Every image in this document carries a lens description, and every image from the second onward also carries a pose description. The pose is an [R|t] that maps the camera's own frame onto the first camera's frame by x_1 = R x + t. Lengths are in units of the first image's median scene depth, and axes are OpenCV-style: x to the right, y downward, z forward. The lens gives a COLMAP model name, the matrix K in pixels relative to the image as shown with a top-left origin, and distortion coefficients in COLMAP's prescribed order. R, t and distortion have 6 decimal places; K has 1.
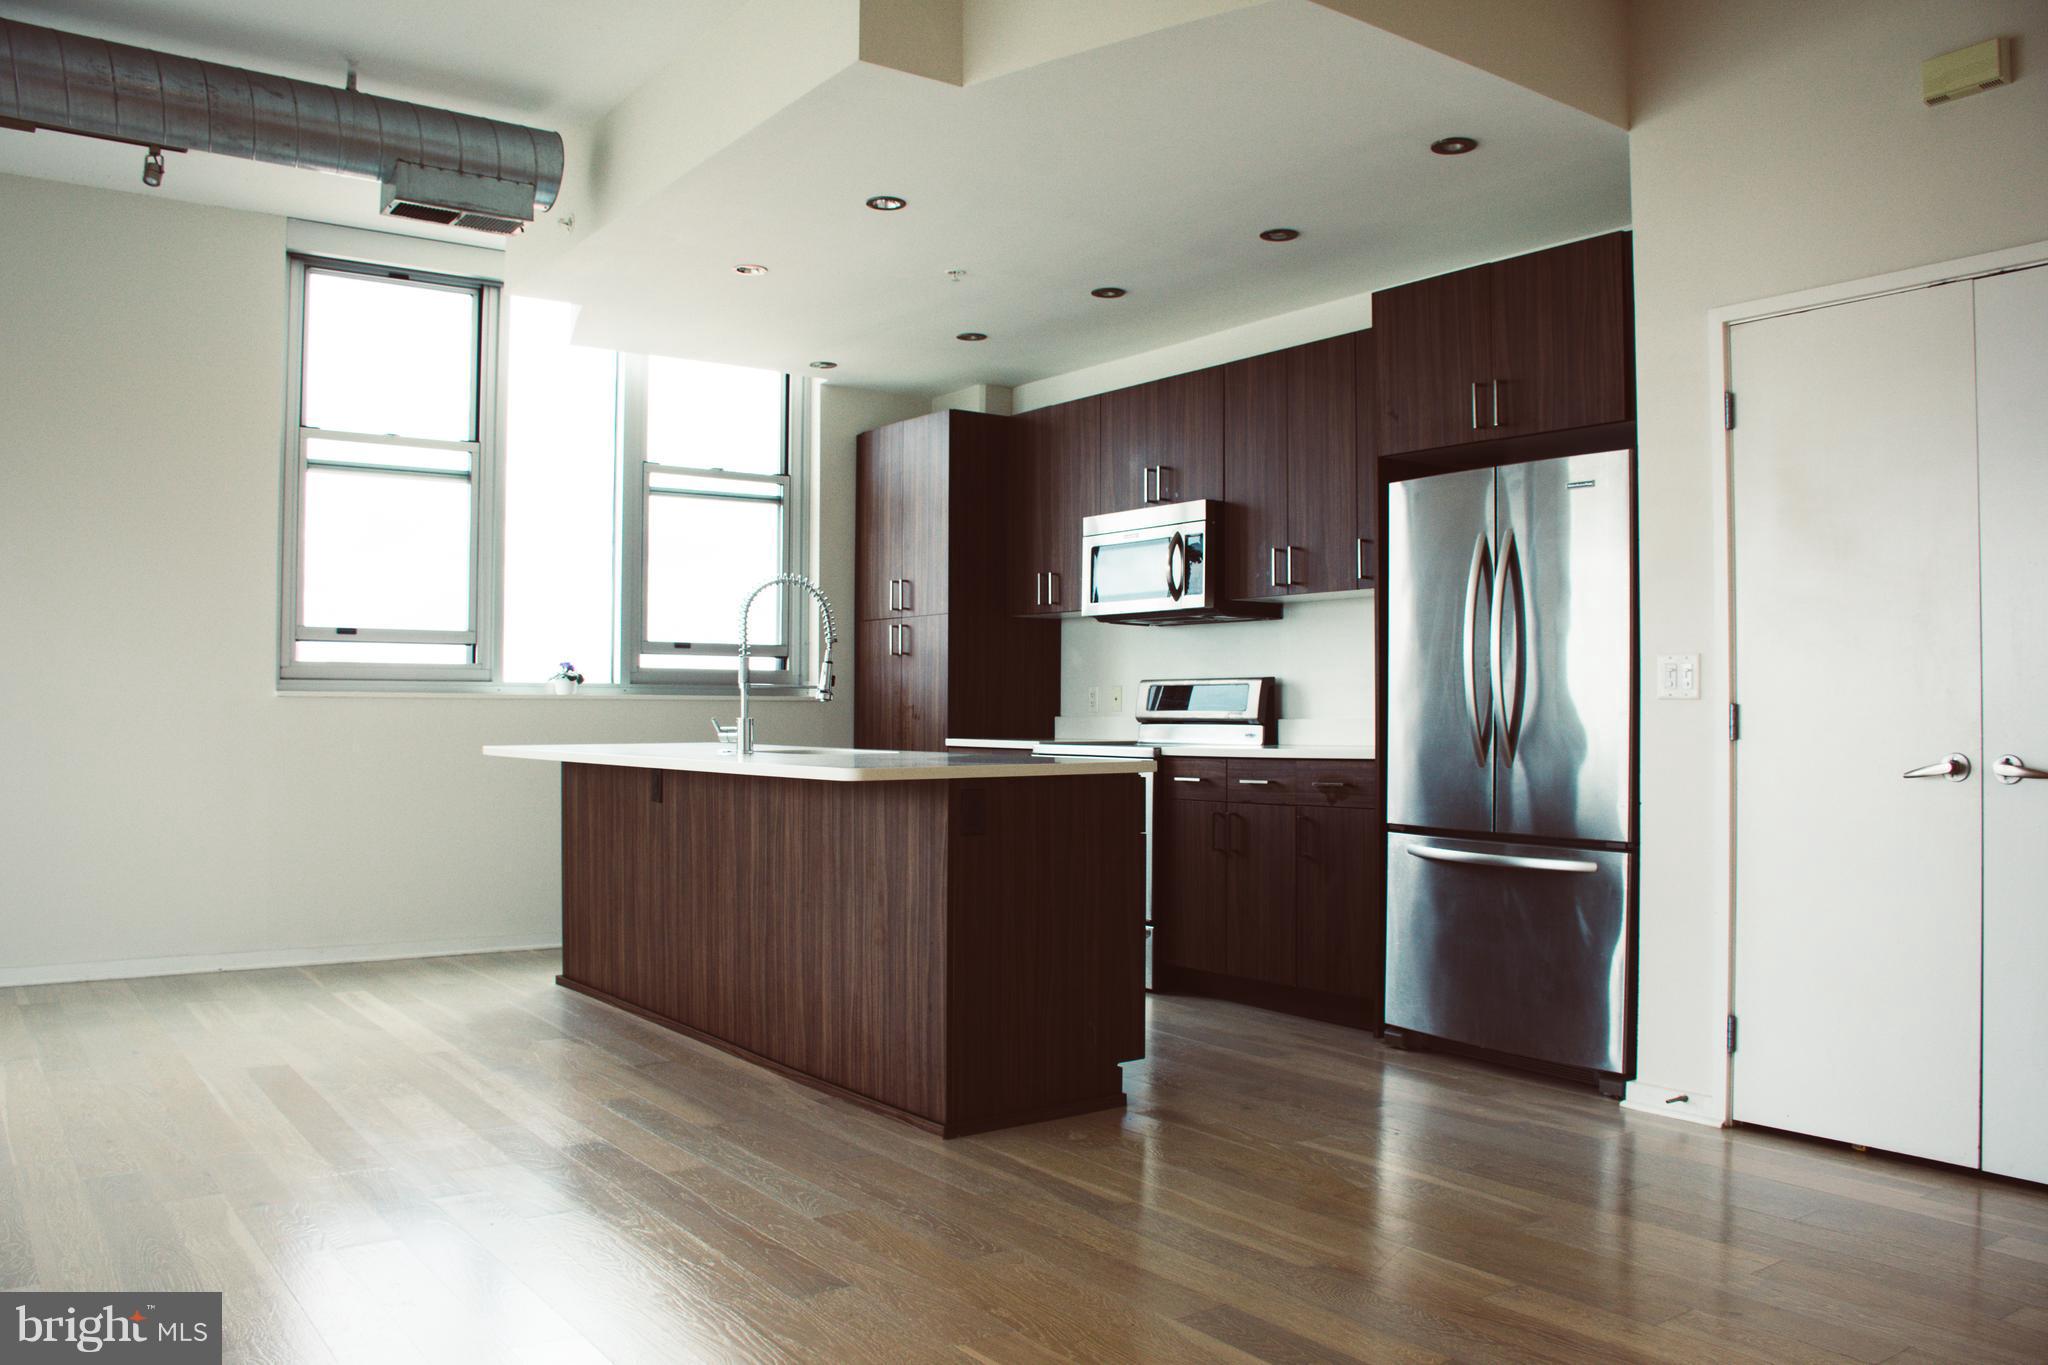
lens RADIAL K [[1594.3, 0, 1024.0], [0, 1594.3, 682.5], [0, 0, 1]] dist [-0.150512, 0.098915]
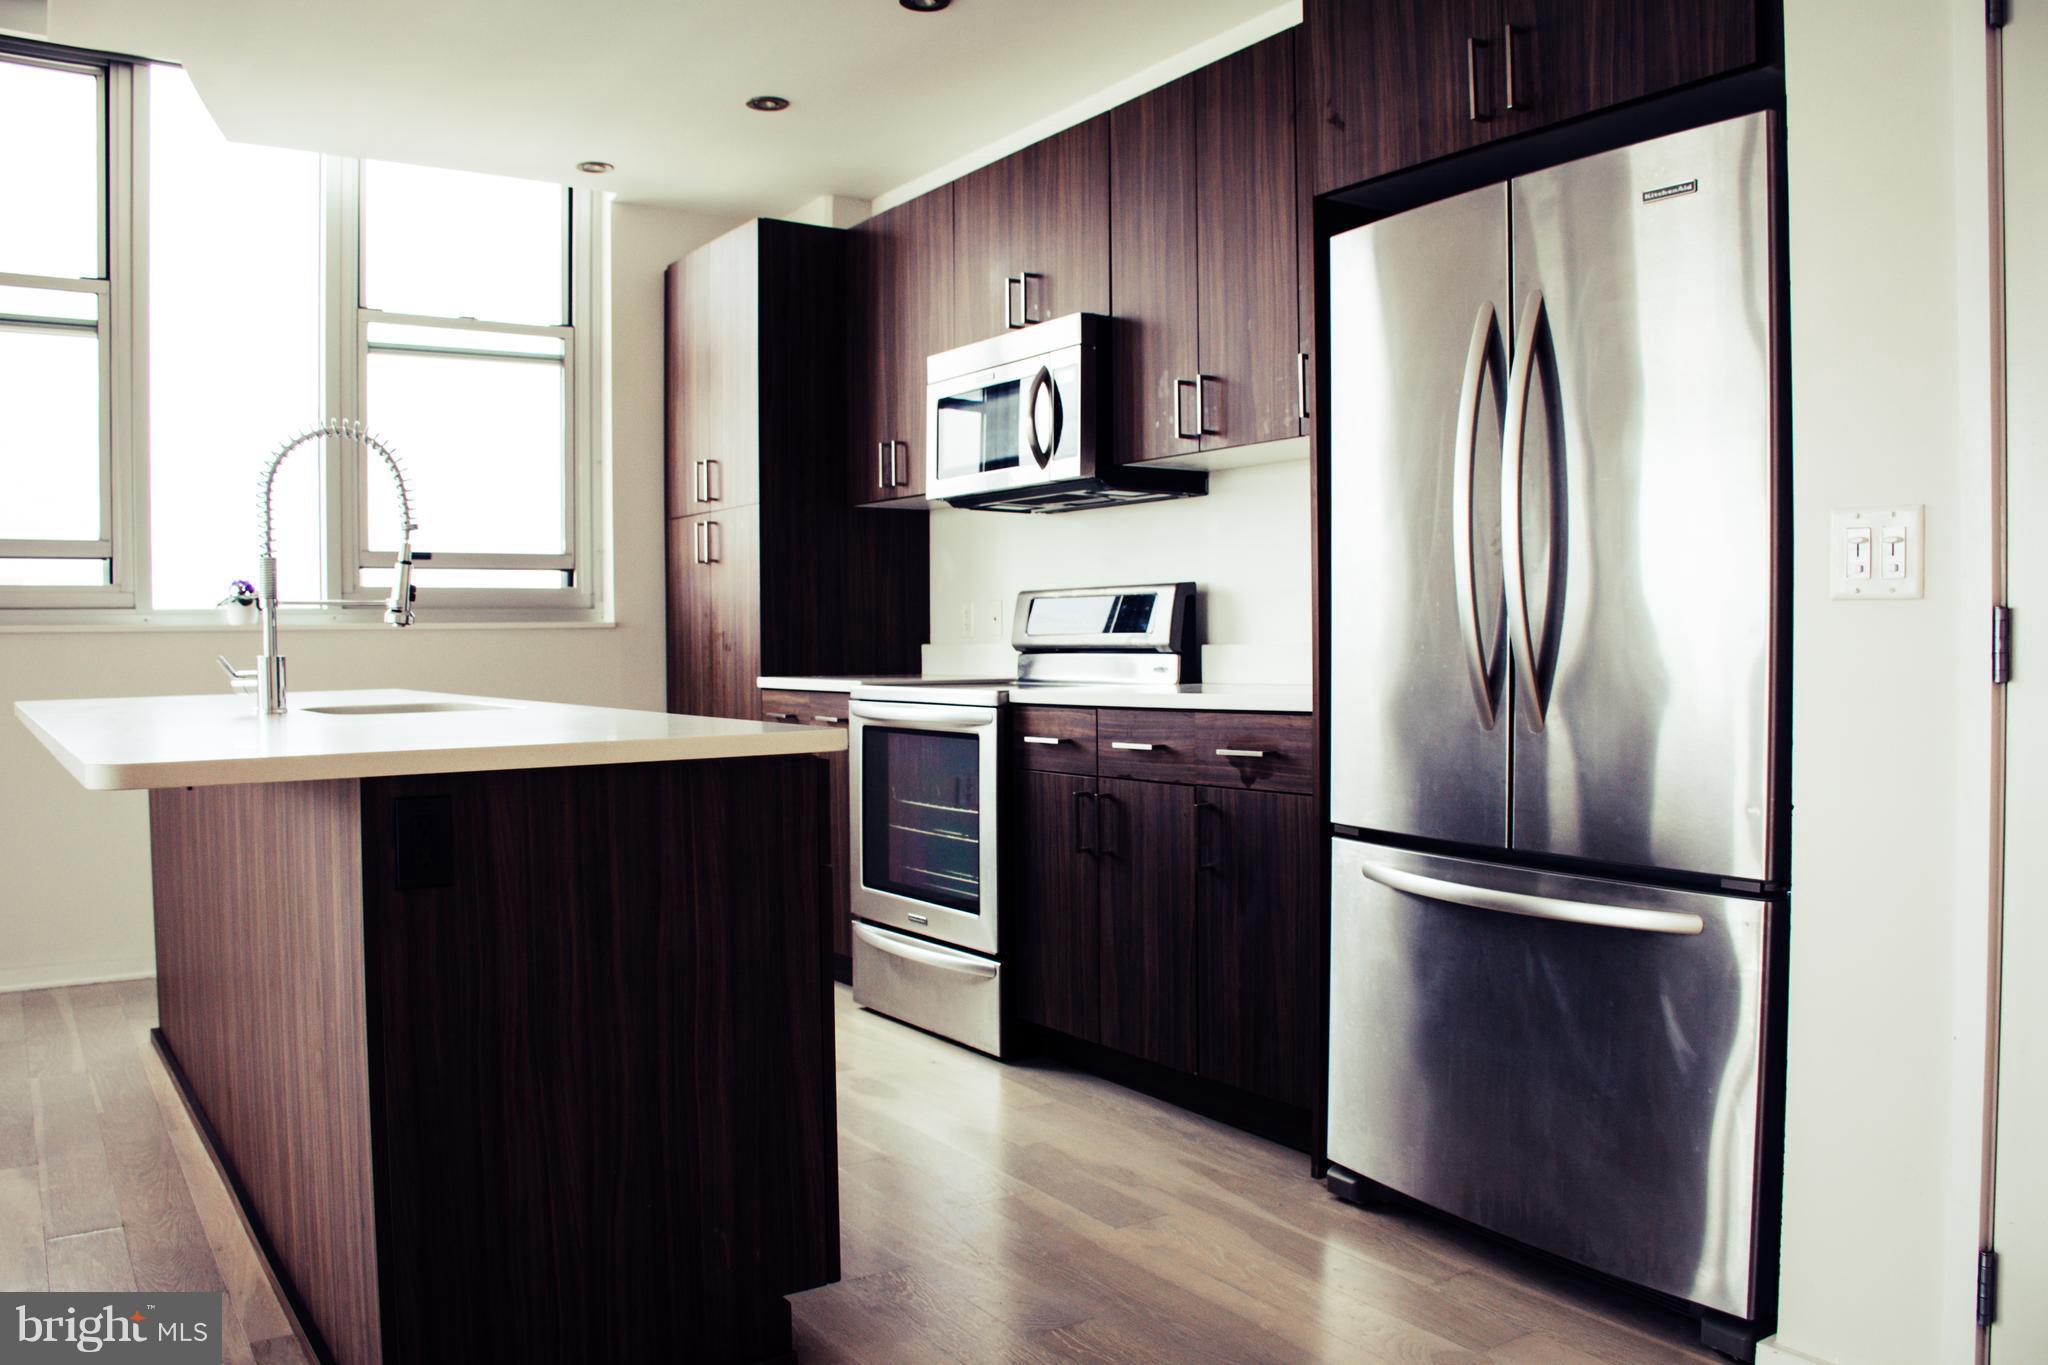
lens RADIAL K [[1594.3, 0, 1024.0], [0, 1594.3, 682.5], [0, 0, 1]] dist [-0.150512, 0.098915]
pose [[0.999275, -0.011298, -0.036349, 0.117809], [0.012944, 0.998887, 0.045365, 0.008047], [0.035796, -0.045803, 0.998309, 0.352525]]
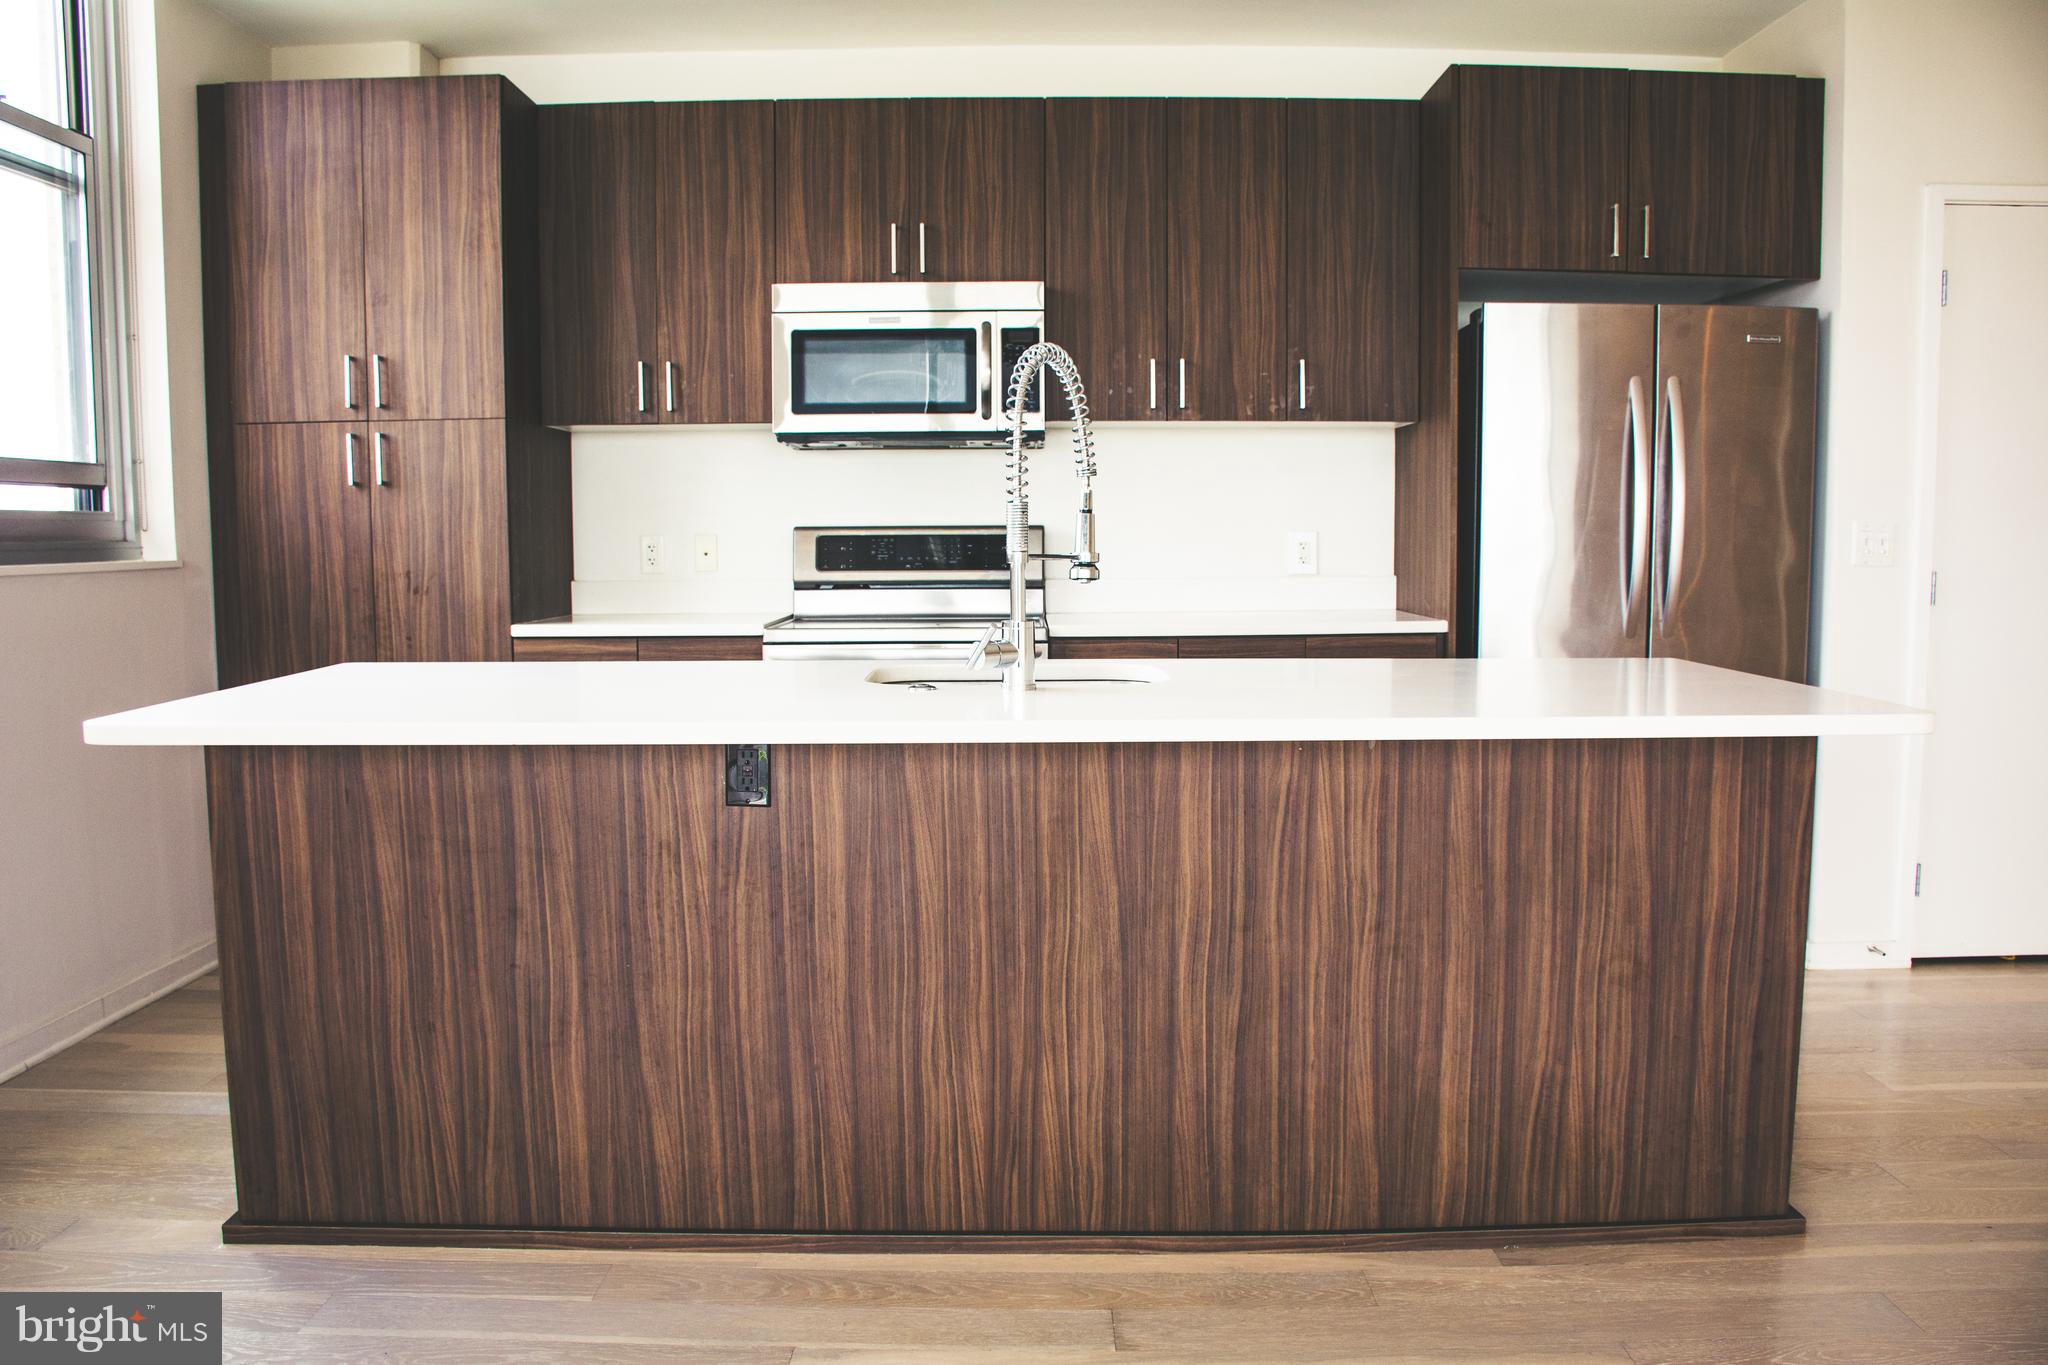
lens RADIAL K [[1594.3, 0, 1024.0], [0, 1594.3, 682.5], [0, 0, 1]] dist [-0.150512, 0.098915]
pose [[0.592854, -0.081675, 0.801158, -0.504317], [-0.009441, 0.994070, 0.108328, -0.011906], [-0.805255, -0.071787, 0.588567, 0.594137]]
